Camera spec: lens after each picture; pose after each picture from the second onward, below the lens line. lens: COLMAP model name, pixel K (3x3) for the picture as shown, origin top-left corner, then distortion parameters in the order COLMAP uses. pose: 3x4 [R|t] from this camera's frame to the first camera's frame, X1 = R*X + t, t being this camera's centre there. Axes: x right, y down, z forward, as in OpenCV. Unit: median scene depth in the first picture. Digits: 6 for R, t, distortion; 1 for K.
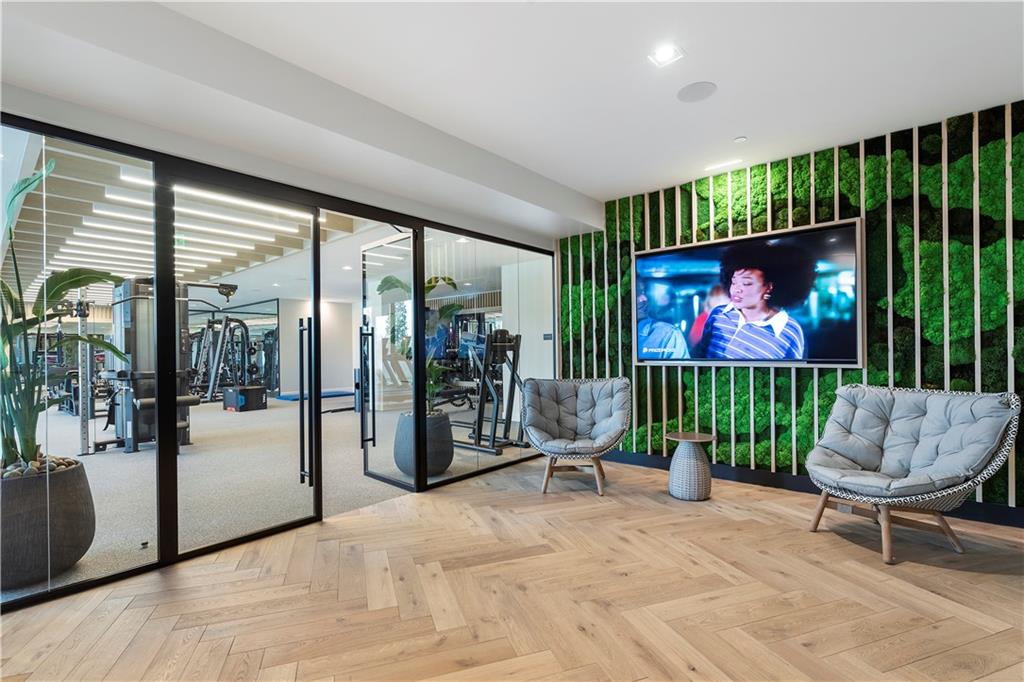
lens RADIAL K [[470.9, 0, 506.3], [0, 470.9, 351.6], [0, 0, 1]] dist [-0.001270, -0.000422]
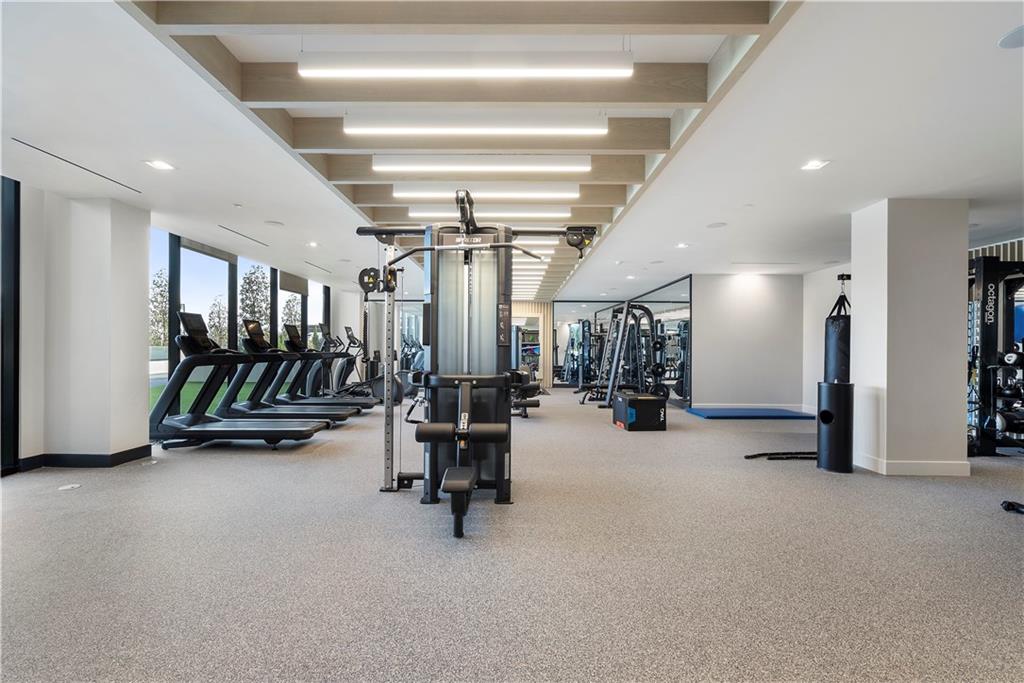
lens RADIAL K [[466.7, 0, 505.5], [0, 466.7, 346.8], [0, 0, 1]] dist [0.001162, 0.000043]
pose [[0.650499, 0.013283, -0.759391, -0.159793], [-0.015629, 0.999869, 0.004101, 0.001427], [0.759346, 0.009201, 0.650622, 0.413356]]
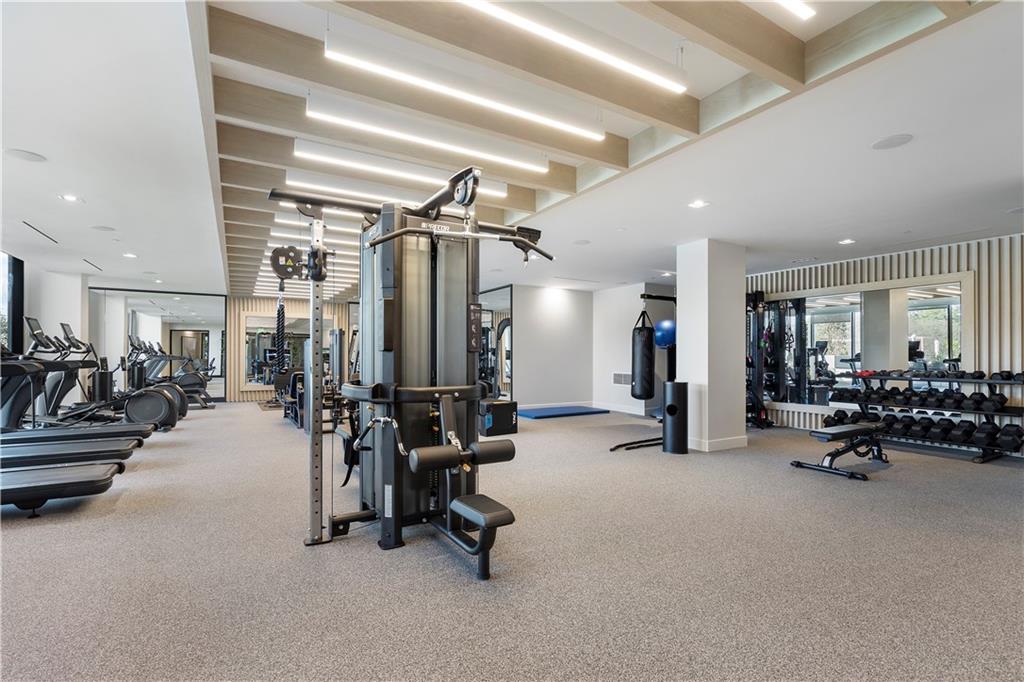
lens RADIAL K [[470.9, 0, 506.3], [0, 470.9, 351.6], [0, 0, 1]] dist [-0.001270, -0.000422]
pose [[0.946775, 0.013374, -0.321618, -0.320583], [-0.015978, 0.999857, -0.005459, 0.003509], [0.321500, 0.010308, 0.946854, 0.344825]]
